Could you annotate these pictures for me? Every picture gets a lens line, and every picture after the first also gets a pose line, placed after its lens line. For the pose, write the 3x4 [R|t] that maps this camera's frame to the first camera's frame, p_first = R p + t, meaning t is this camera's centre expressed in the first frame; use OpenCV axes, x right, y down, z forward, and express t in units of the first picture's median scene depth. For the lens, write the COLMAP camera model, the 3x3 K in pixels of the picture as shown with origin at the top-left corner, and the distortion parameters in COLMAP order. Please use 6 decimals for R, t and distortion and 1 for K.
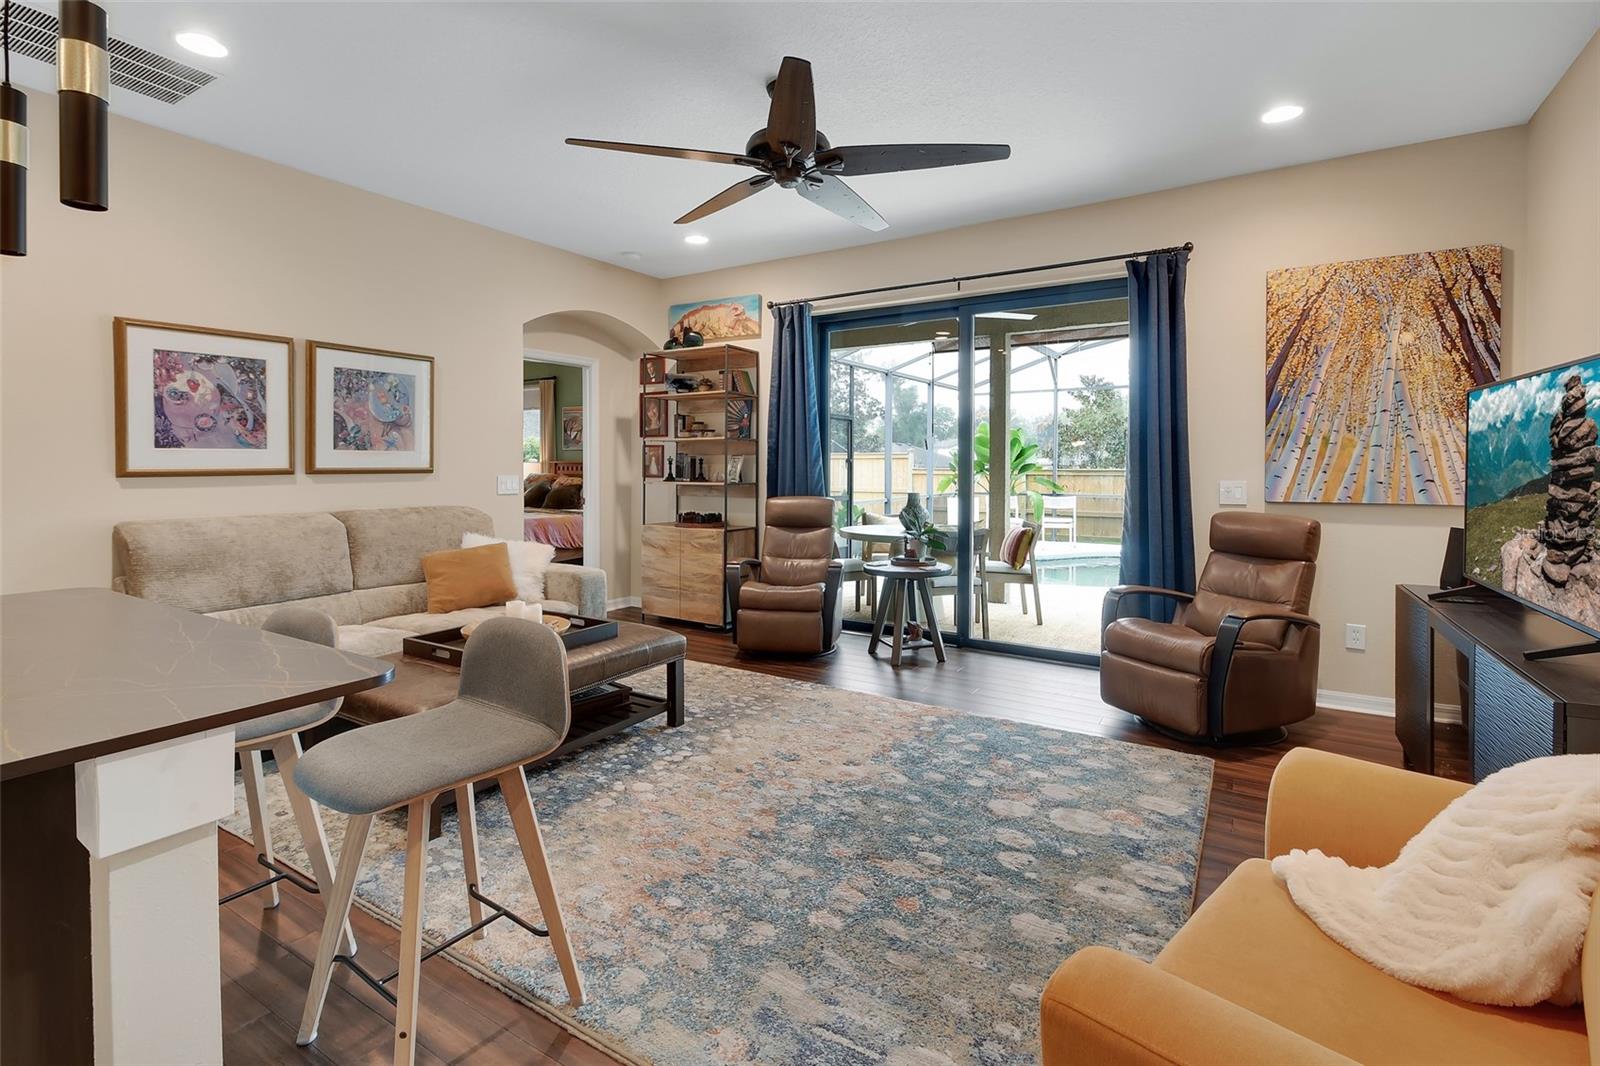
lens RADIAL K [[749.6, 0, 779.3], [0, 749.6, 472.7], [0, 0, 1]] dist [0.023621, -0.000649]
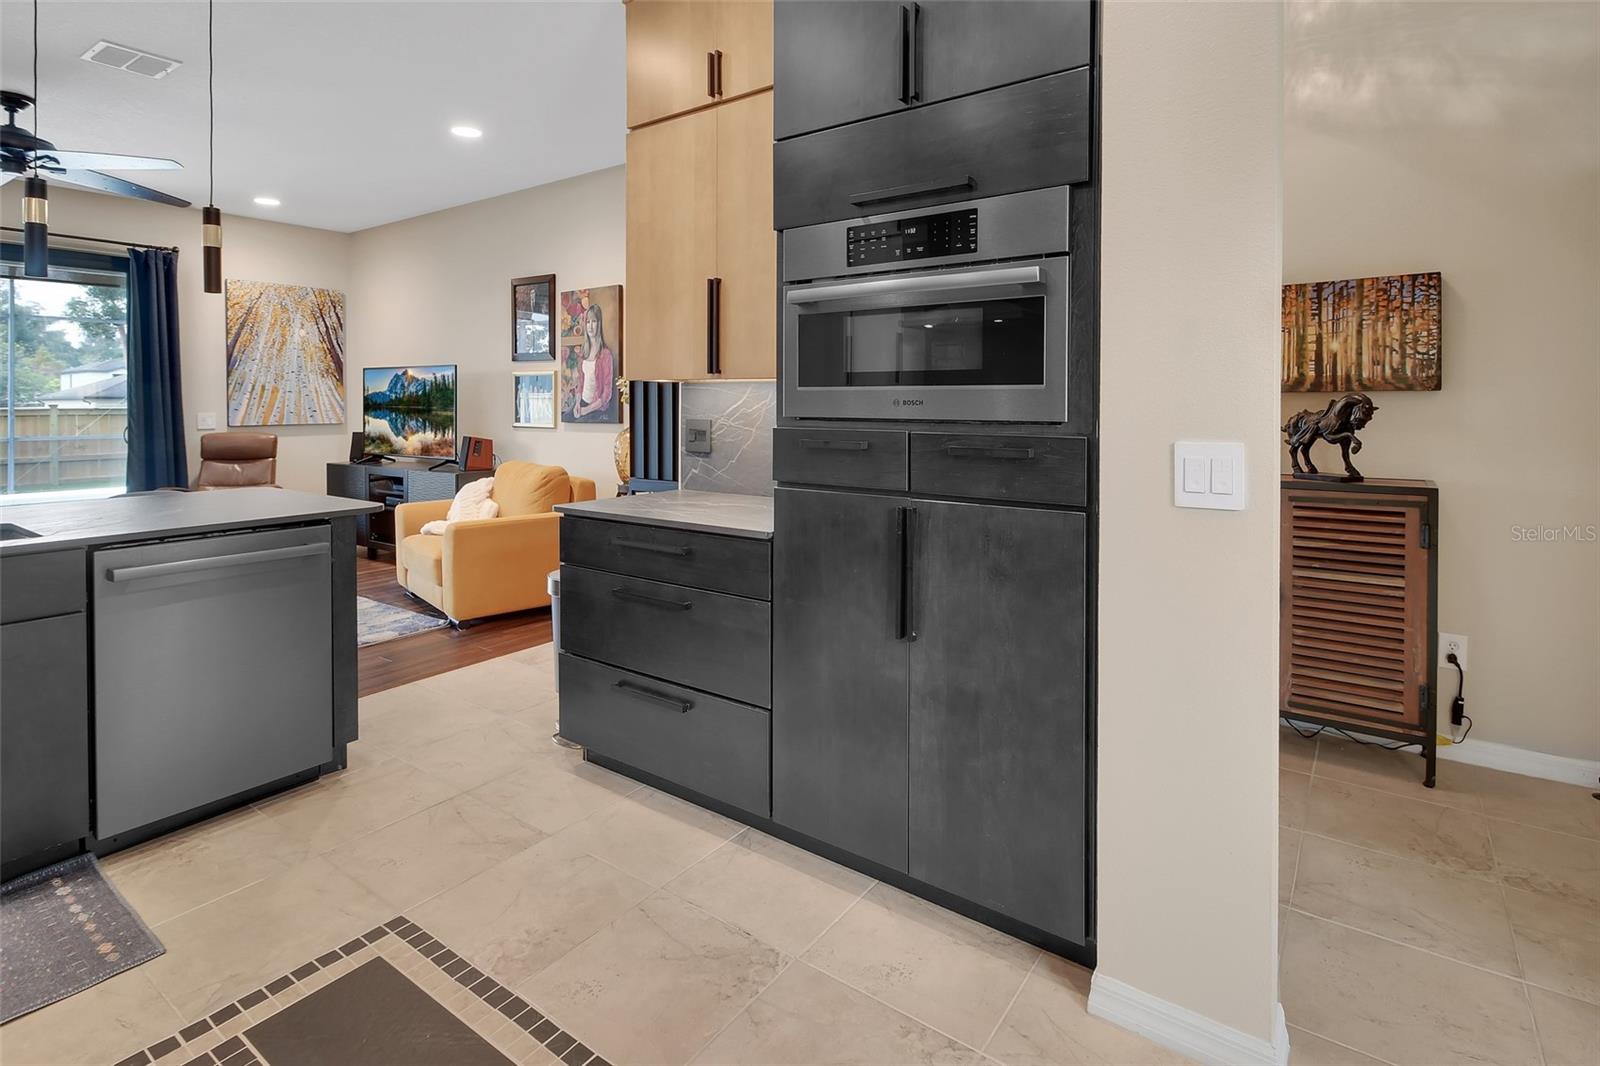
lens RADIAL K [[800.0, 0, 805.9], [0, 800.0, 409.5], [0, 0, 1]] dist [0.014899, -0.007889]
pose [[0.040519, -0.009797, 0.999131, -1.023356], [0.011189, 0.999894, 0.009351, 0.002325], [-0.999116, 0.010800, 0.040625, -0.271529]]
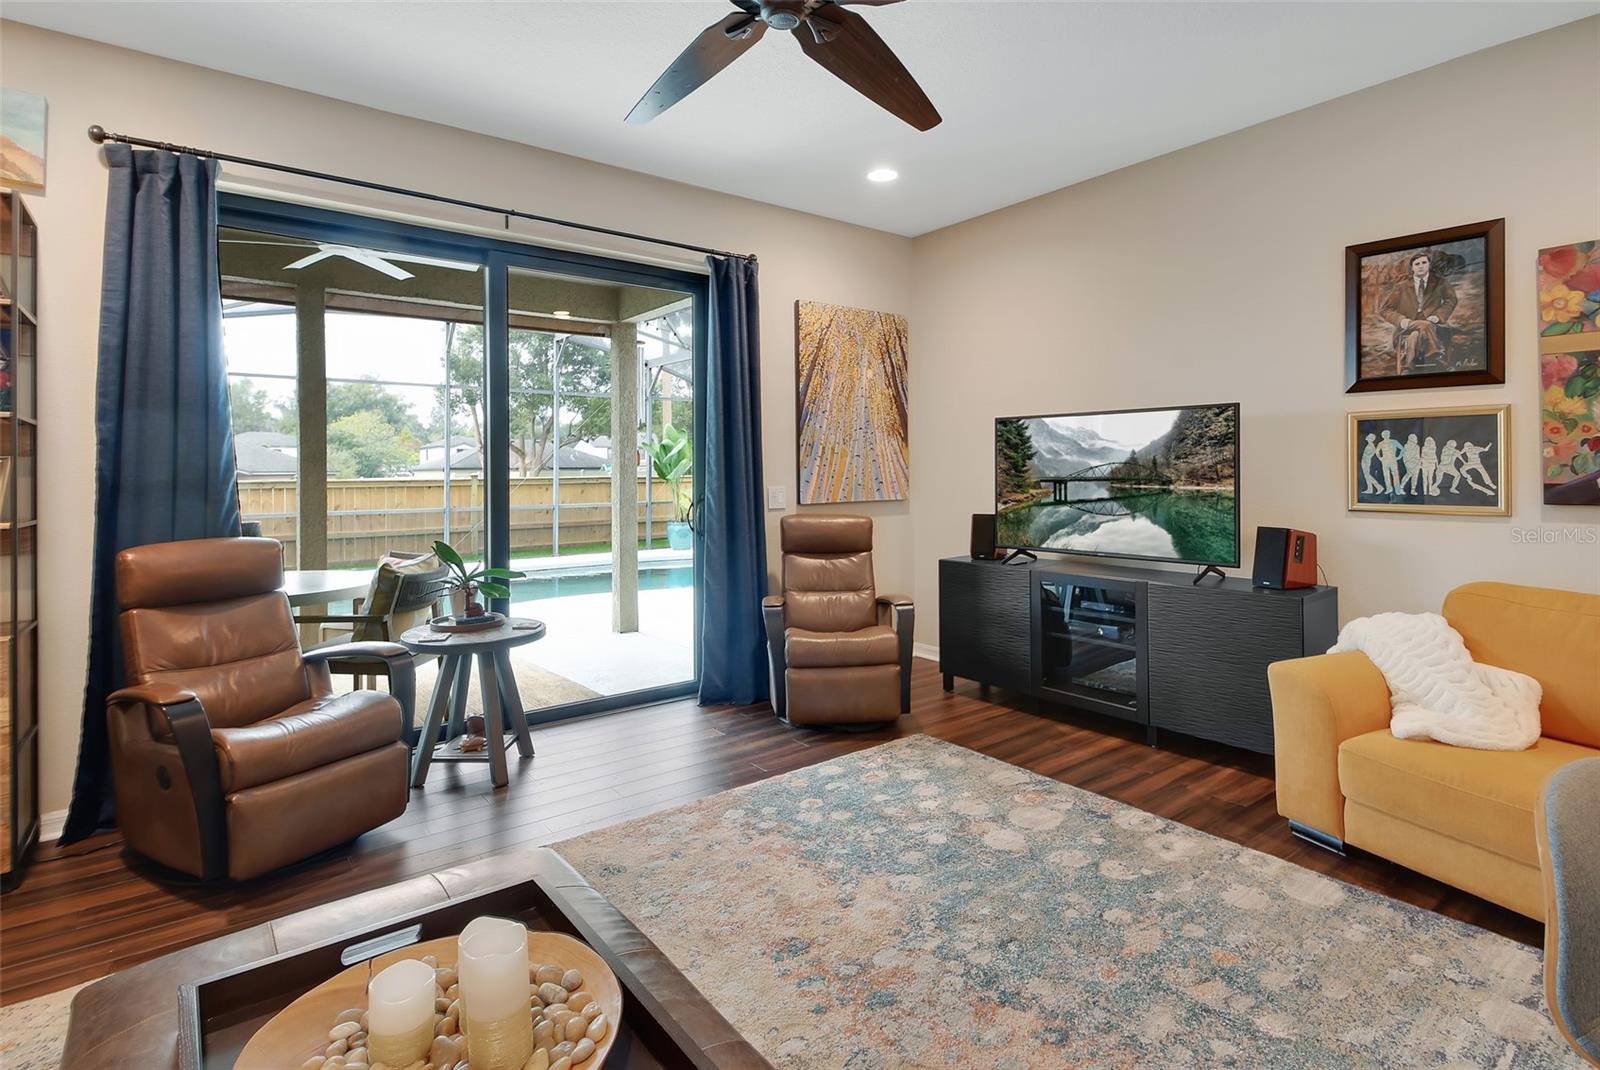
lens RADIAL K [[800.0, 0, 800.7], [0, 800.0, 468.1], [0, 0, 1]] dist [0.014899, -0.007889]
pose [[0.328108, -0.001220, 0.944640, -0.506777], [0.019227, 0.999801, -0.005387, -0.009030], [-0.944445, 0.019930, 0.328066, 0.645979]]
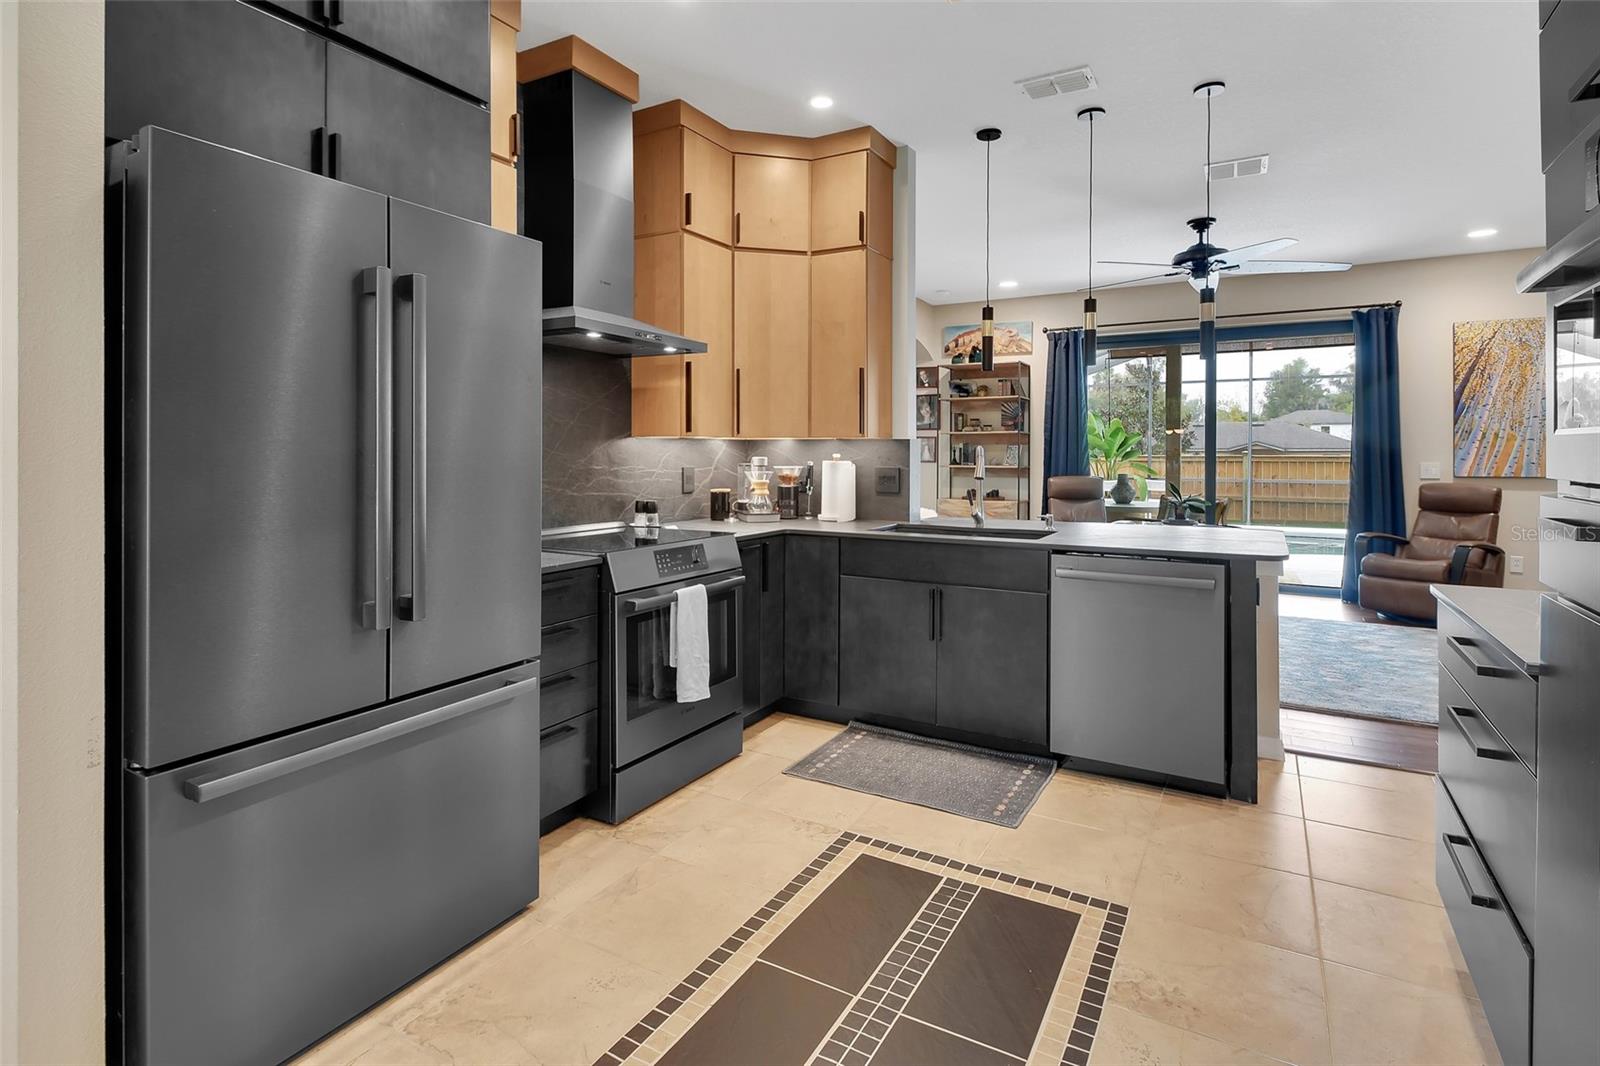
lens RADIAL K [[800.0, 0, 781.6], [0, 800.0, 459.6], [0, 0, 1]] dist [0.014899, -0.007889]
pose [[0.998899, -0.002590, 0.046839, -0.801310], [0.002648, 0.999996, -0.001189, 0.003919], [-0.046836, 0.001312, 0.998902, -0.555282]]
